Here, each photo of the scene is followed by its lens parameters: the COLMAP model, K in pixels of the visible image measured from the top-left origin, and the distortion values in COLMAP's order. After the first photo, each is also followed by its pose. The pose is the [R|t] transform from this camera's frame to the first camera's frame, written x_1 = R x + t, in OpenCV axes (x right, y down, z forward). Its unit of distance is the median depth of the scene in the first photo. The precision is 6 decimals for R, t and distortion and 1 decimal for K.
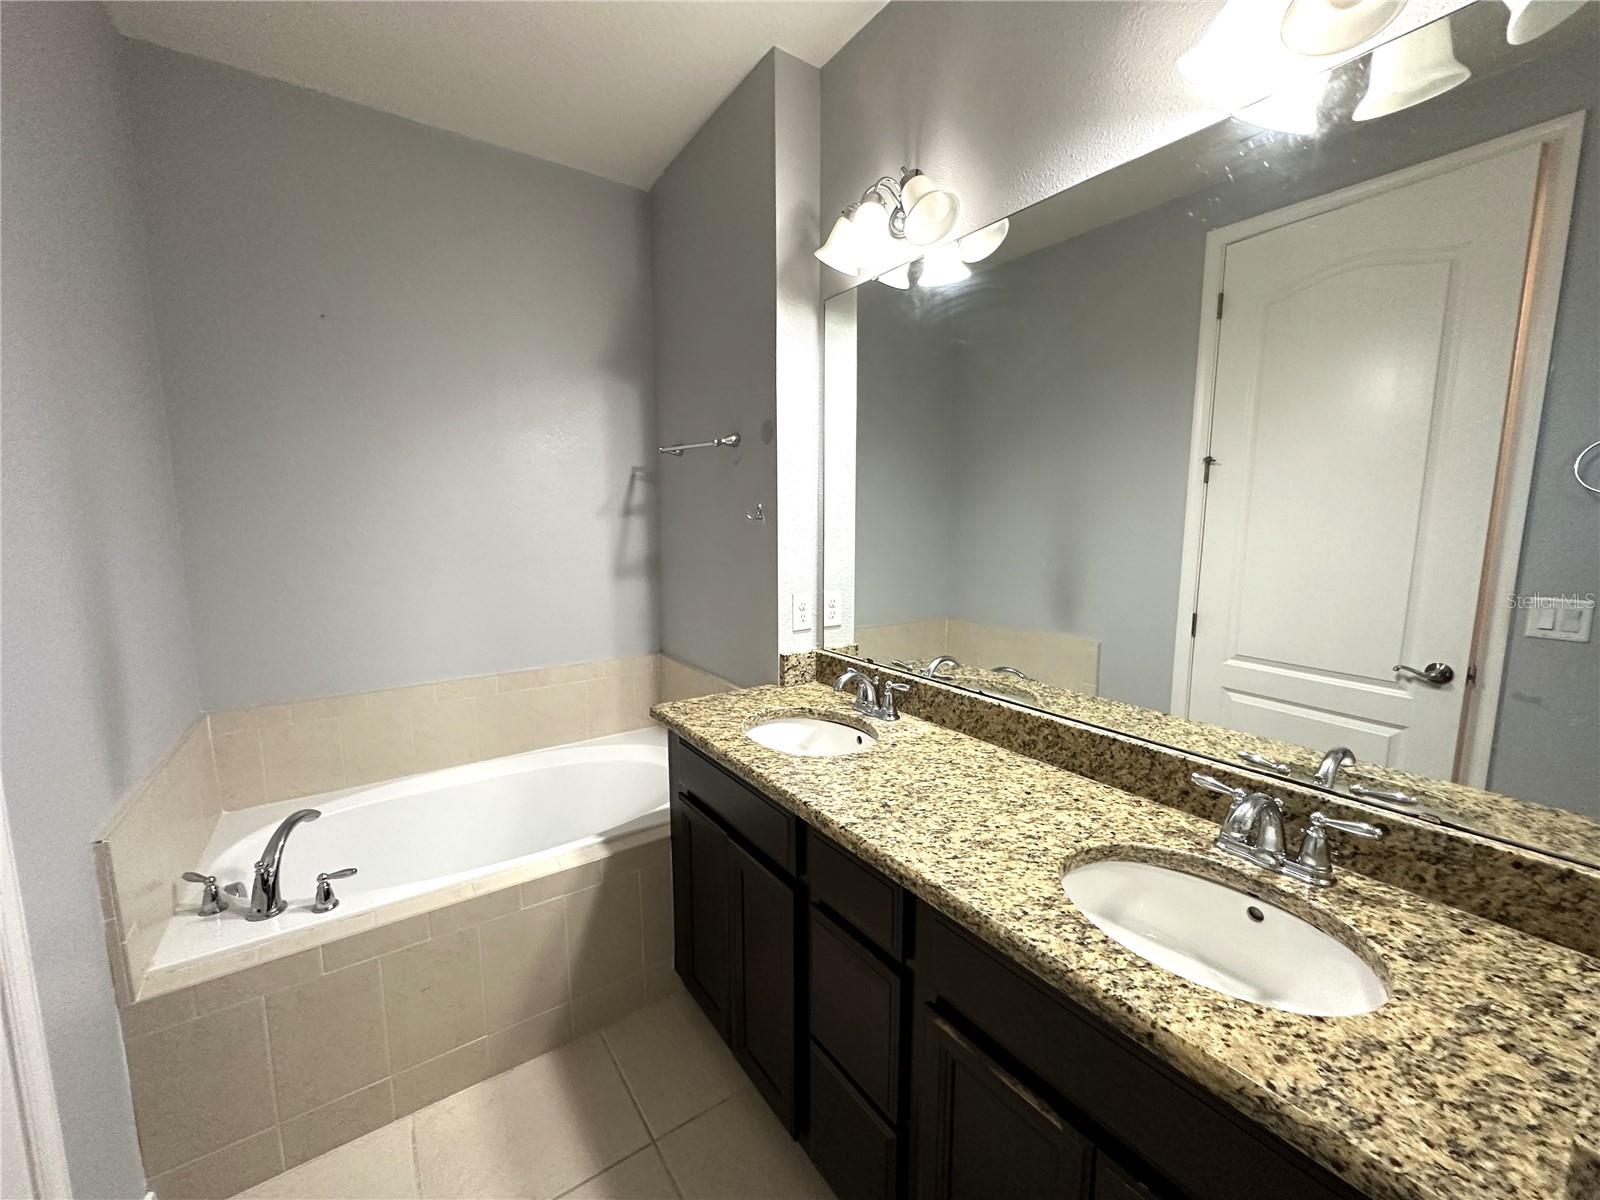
lens RADIAL K [[633.6, 0, 799.5], [0, 633.6, 600.5], [0, 0, 1]] dist [0.000790, 0.000254]
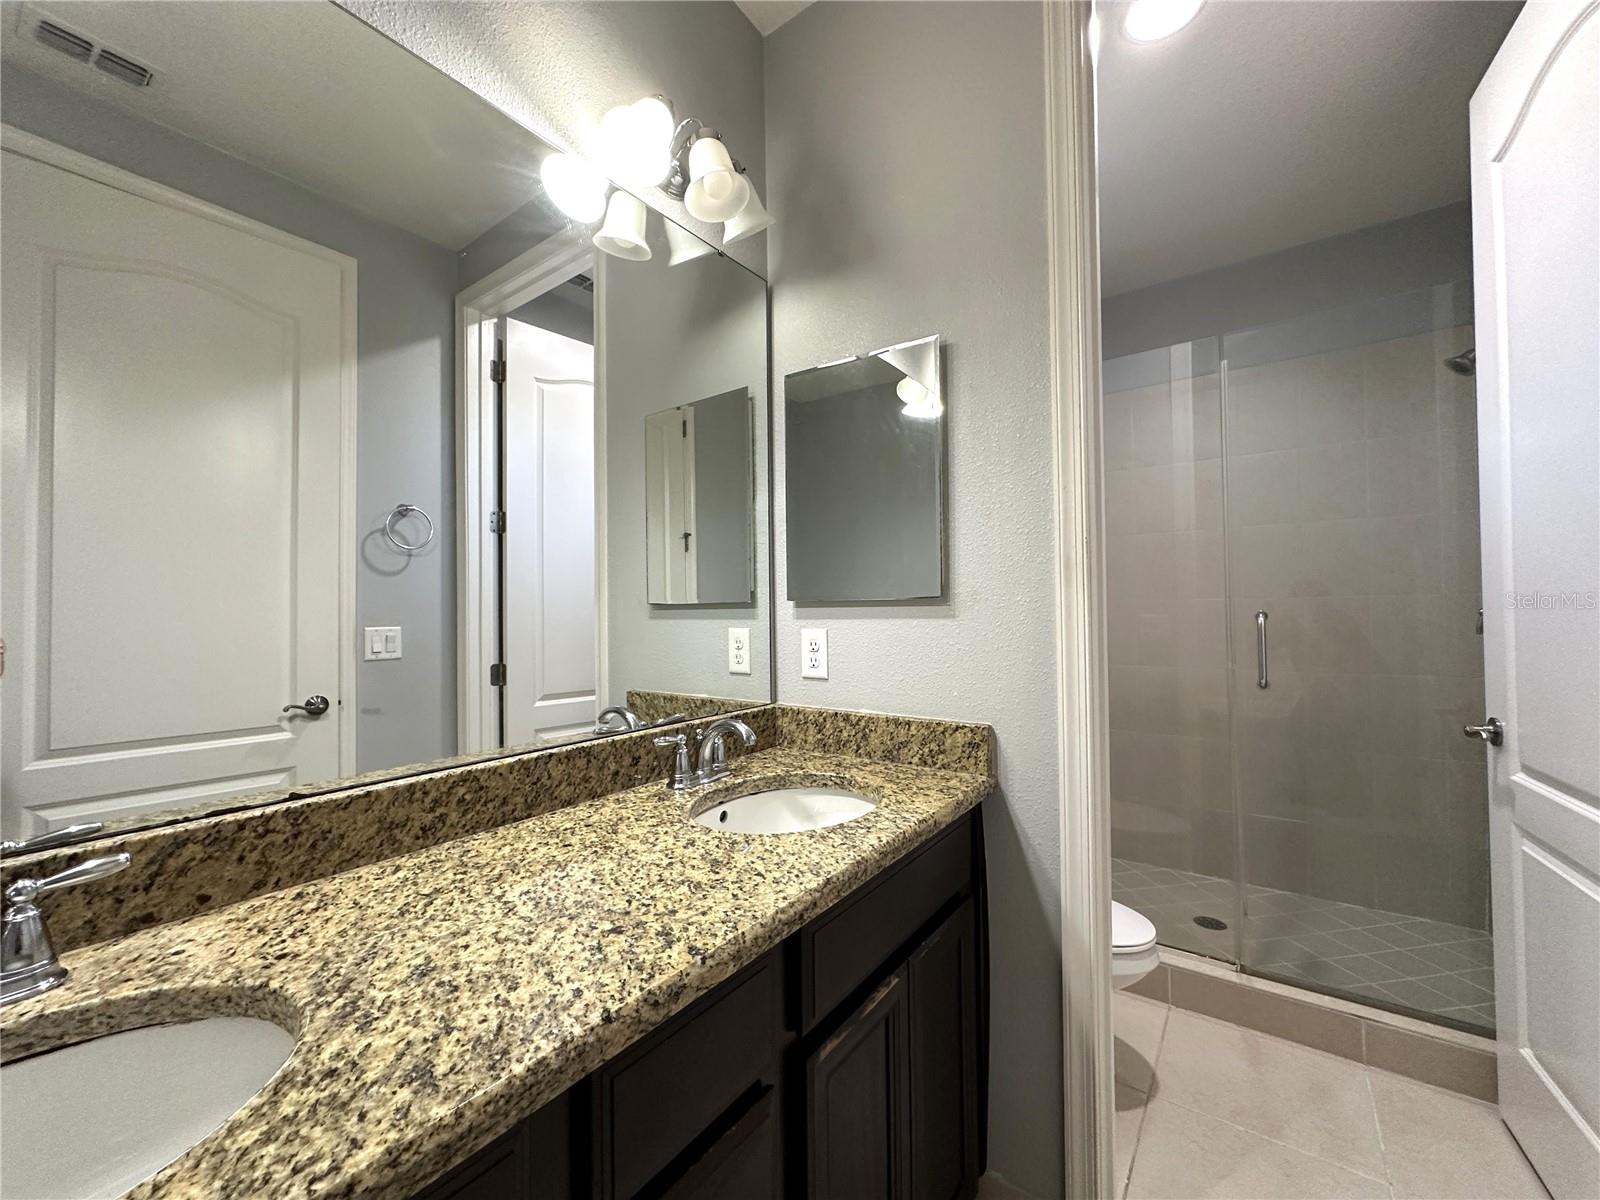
lens RADIAL K [[633.6, 0, 802.5], [0, 633.6, 596.1], [0, 0, 1]] dist [0.000790, 0.000254]
pose [[-0.322958, 0.022515, 0.946146, -0.463434], [0.132659, 0.990924, 0.021702, 0.030871], [-0.937070, 0.132523, -0.323013, 0.967846]]
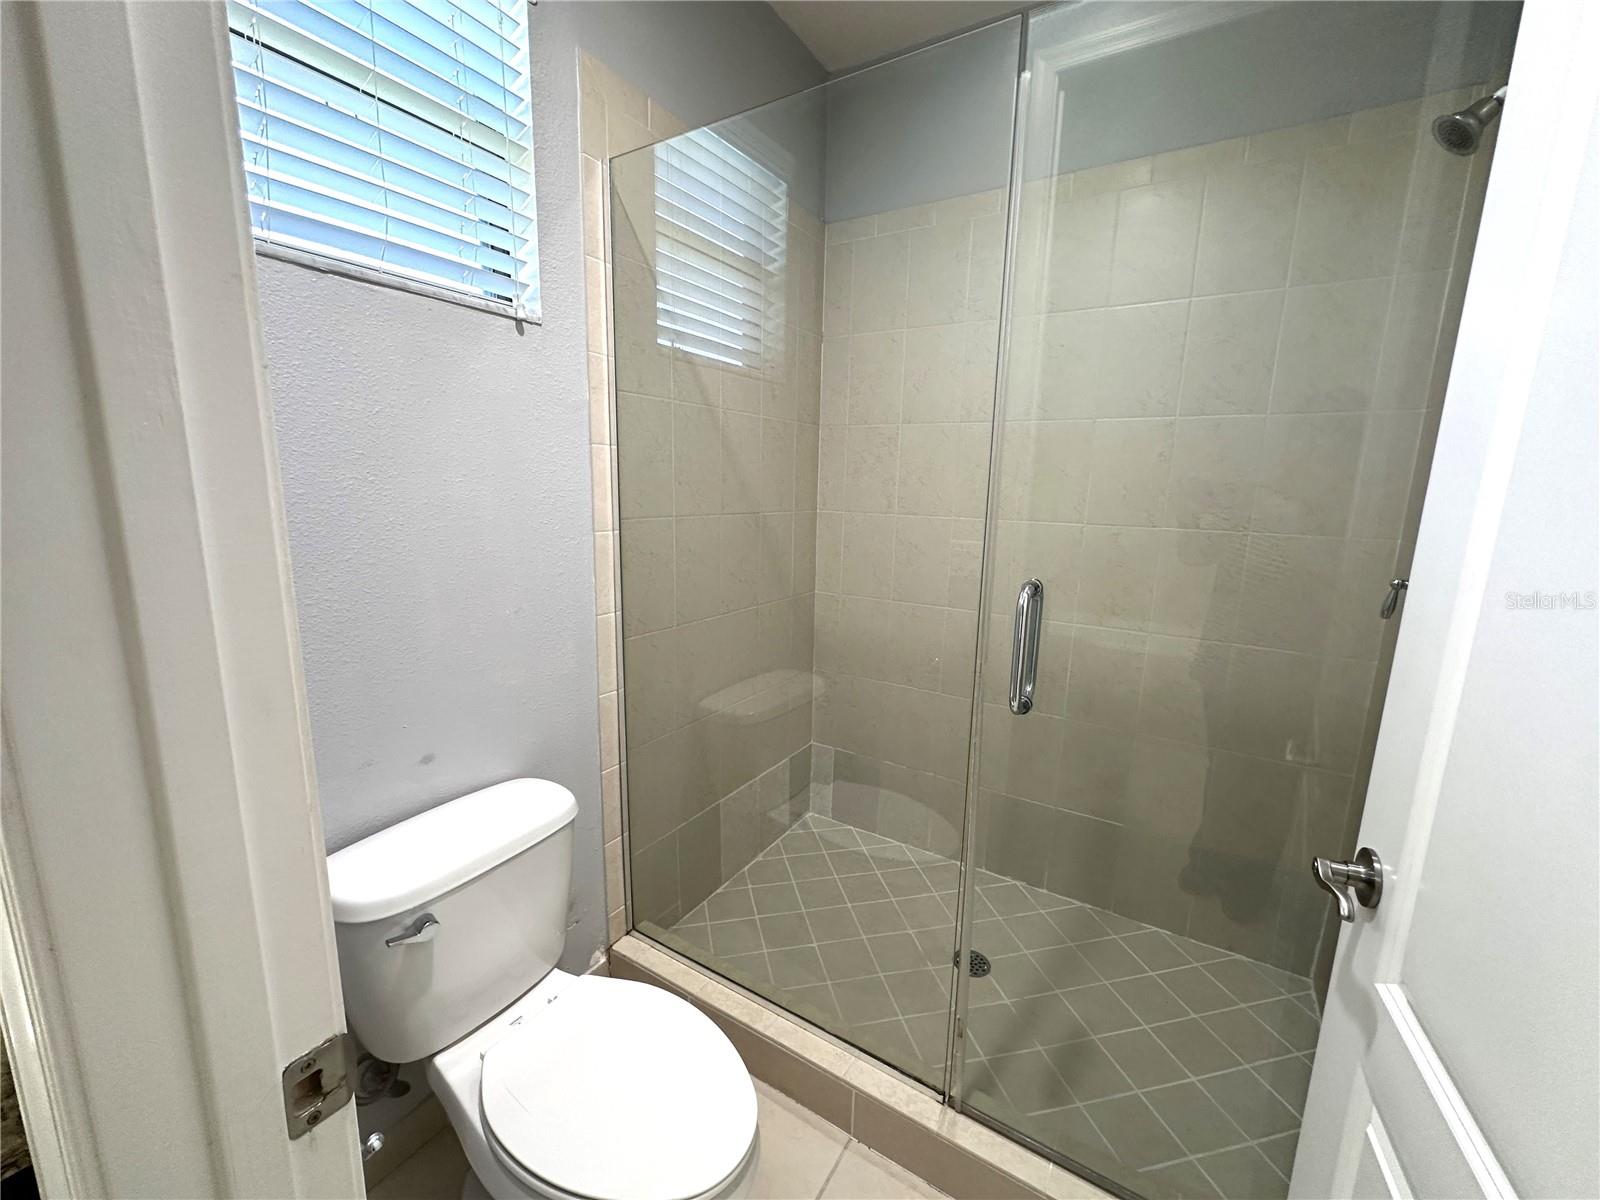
lens RADIAL K [[633.6, 0, 796.5], [0, 633.6, 603.6], [0, 0, 1]] dist [0.000790, 0.000254]
pose [[-0.383633, -0.171451, 0.907431, -0.329313], [0.098488, 0.969415, 0.224800, 0.039525], [-0.918219, 0.175611, -0.355014, 0.678688]]
